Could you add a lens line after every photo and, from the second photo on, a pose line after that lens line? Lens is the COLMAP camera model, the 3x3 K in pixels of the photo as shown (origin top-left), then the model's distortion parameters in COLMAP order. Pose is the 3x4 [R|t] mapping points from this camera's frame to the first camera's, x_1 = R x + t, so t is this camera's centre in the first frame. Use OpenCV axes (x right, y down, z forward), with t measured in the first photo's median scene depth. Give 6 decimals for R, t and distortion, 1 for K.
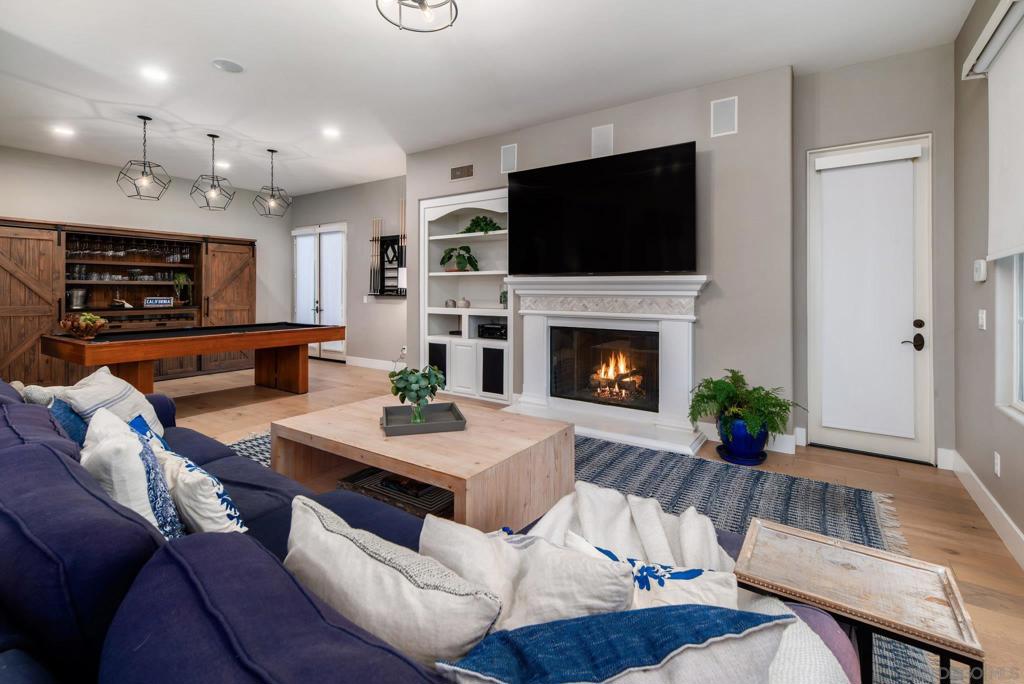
lens RADIAL K [[467.0, 0, 518.7], [0, 467.0, 285.6], [0, 0, 1]] dist [0.013058, -0.000788]
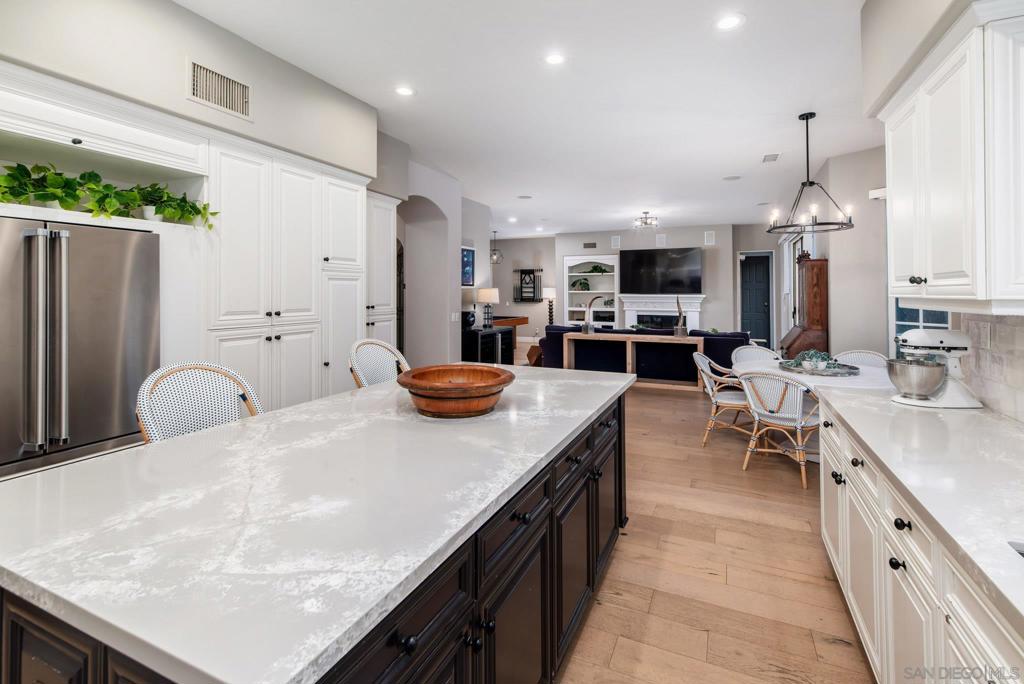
lens RADIAL K [[467.0, 0, 517.3], [0, 467.0, 286.4], [0, 0, 1]] dist [0.013058, -0.000788]
pose [[0.986274, 0.004677, 0.165050, -0.861898], [-0.003397, 0.999962, -0.008039, -0.034410], [-0.165081, 0.007368, 0.986252, -1.162264]]
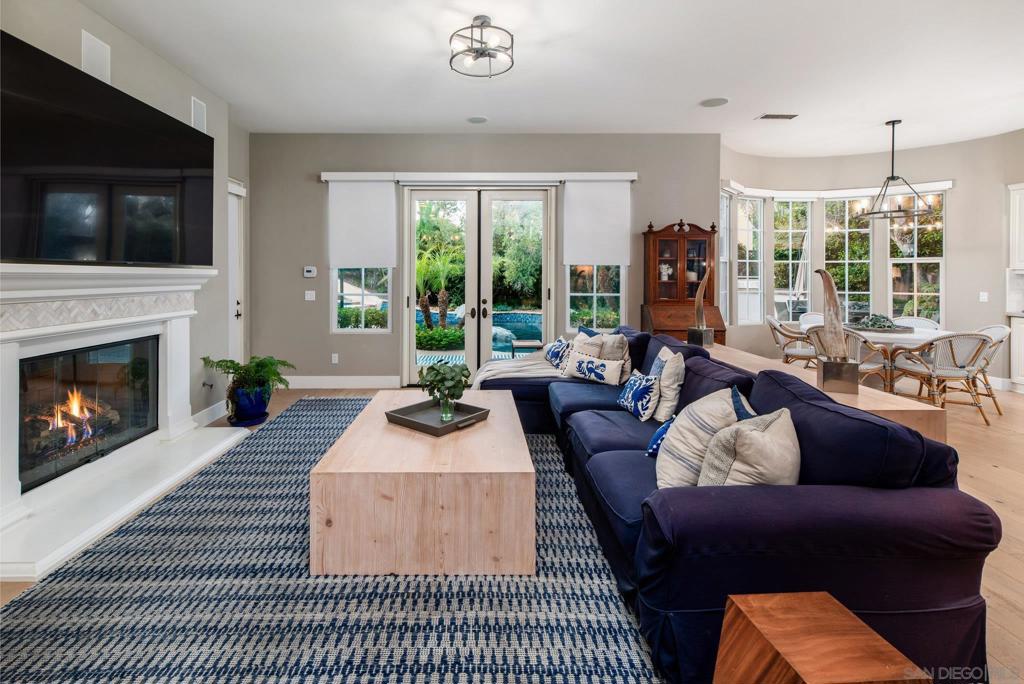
lens RADIAL K [[467.0, 0, 477.9], [0, 467.0, 278.0], [0, 0, 1]] dist [0.013058, -0.000788]
pose [[-0.554203, -0.002703, 0.832377, -0.583131], [-0.004794, 0.999989, 0.000055, -0.004582], [-0.832368, -0.003959, -0.554210, 0.796143]]
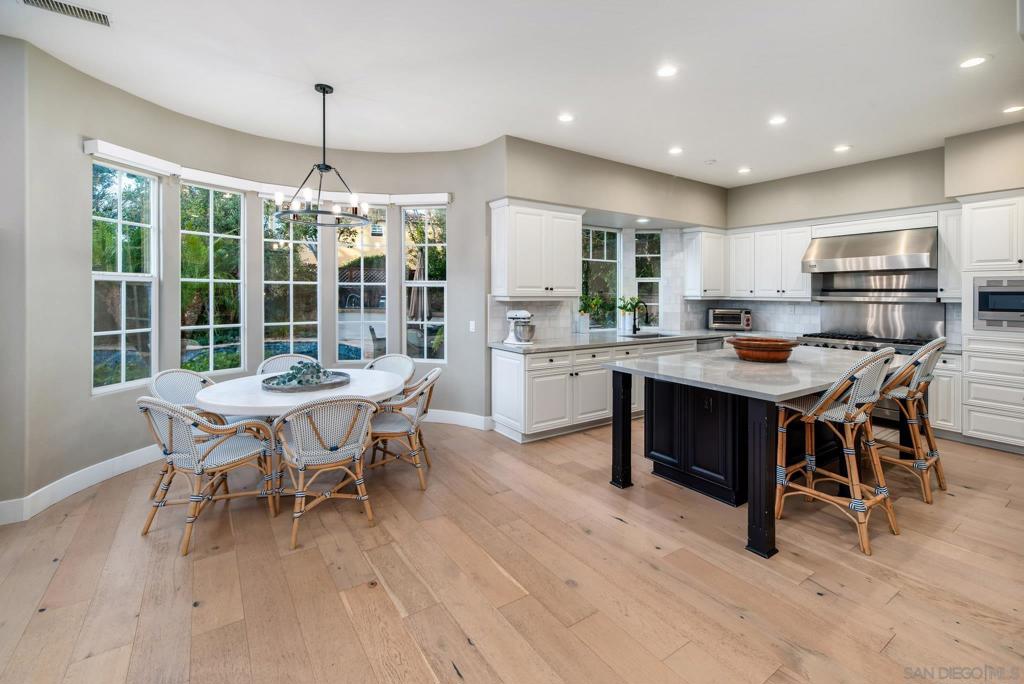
lens RADIAL K [[467.0, 0, 532.2], [0, 467.0, 298.9], [0, 0, 1]] dist [0.013058, -0.000788]
pose [[-0.937667, -0.007196, 0.347462, -0.763596], [-0.004349, 0.999950, 0.008973, -0.031517], [-0.347509, 0.006902, -0.937651, 0.075772]]
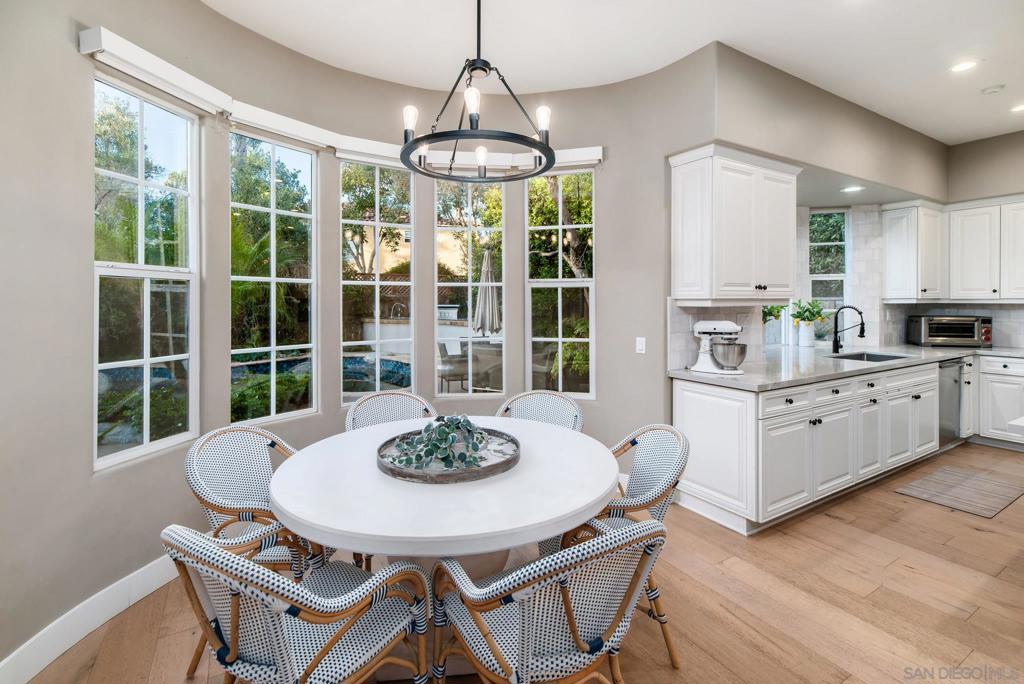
lens RADIAL K [[467.0, 0, 508.9], [0, 467.0, 303.2], [0, 0, 1]] dist [0.013058, -0.000788]
pose [[-0.906891, 0.005584, 0.421327, -0.426538], [0.005500, 0.999984, -0.001414, -0.023800], [-0.421329, 0.001035, -0.906907, -0.123291]]
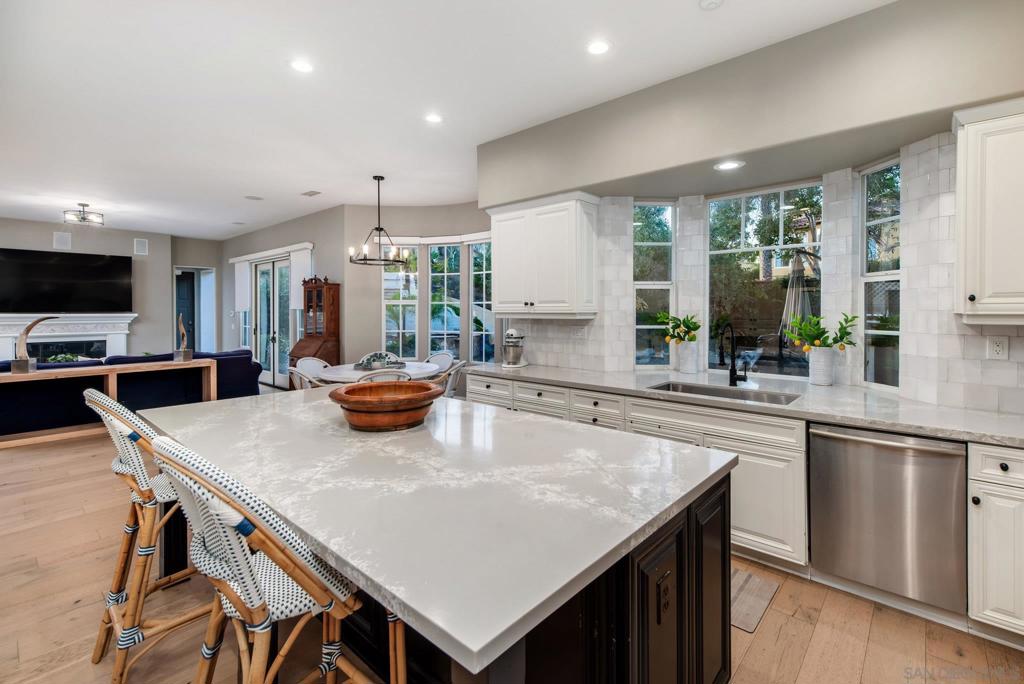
lens RADIAL K [[467.0, 0, 522.9], [0, 467.0, 316.7], [0, 0, 1]] dist [0.013058, -0.000788]
pose [[0.132754, -0.012247, 0.991073, -1.251849], [-0.003169, 0.999913, 0.012781, -0.032316], [-0.991144, -0.004837, 0.132704, -0.924865]]
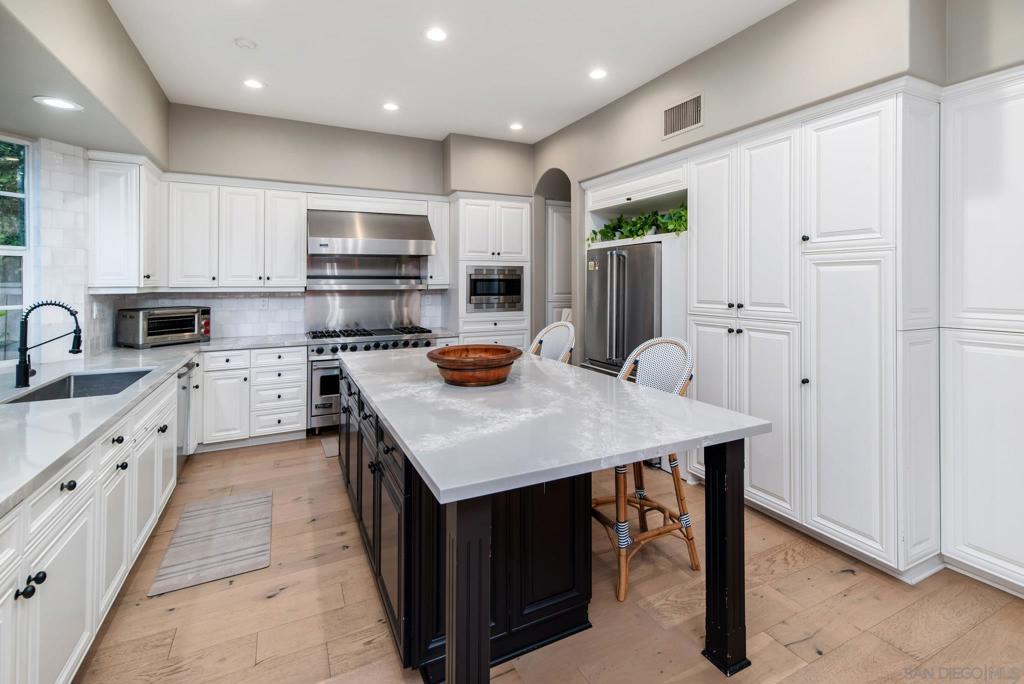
lens RADIAL K [[467.0, 0, 519.4], [0, 467.0, 281.3], [0, 0, 1]] dist [0.013058, -0.000788]
pose [[-0.490232, 0.002555, -0.871588, -0.434052], [0.005769, 0.999983, -0.000313, -0.034724], [0.871573, -0.005182, -0.490238, -0.461342]]
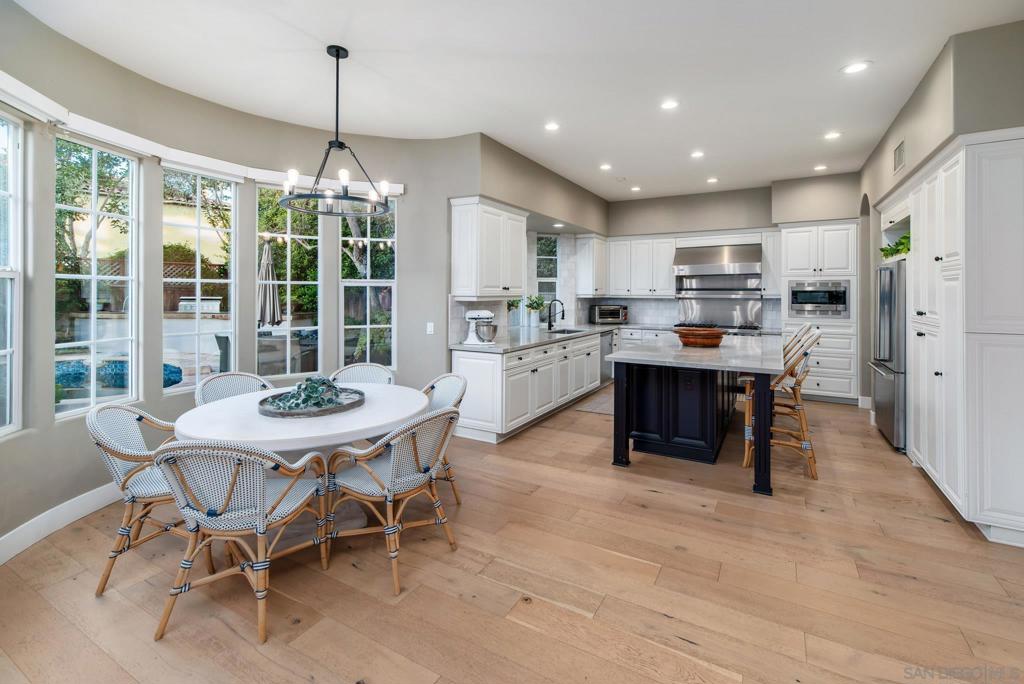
lens RADIAL K [[467.0, 0, 534.8], [0, 467.0, 292.4], [0, 0, 1]] dist [0.013058, -0.000788]
pose [[-0.994435, 0.001104, -0.105345, -0.425767], [0.001388, 0.999996, -0.002621, -0.032931], [0.105341, -0.002753, -0.994432, 0.136634]]
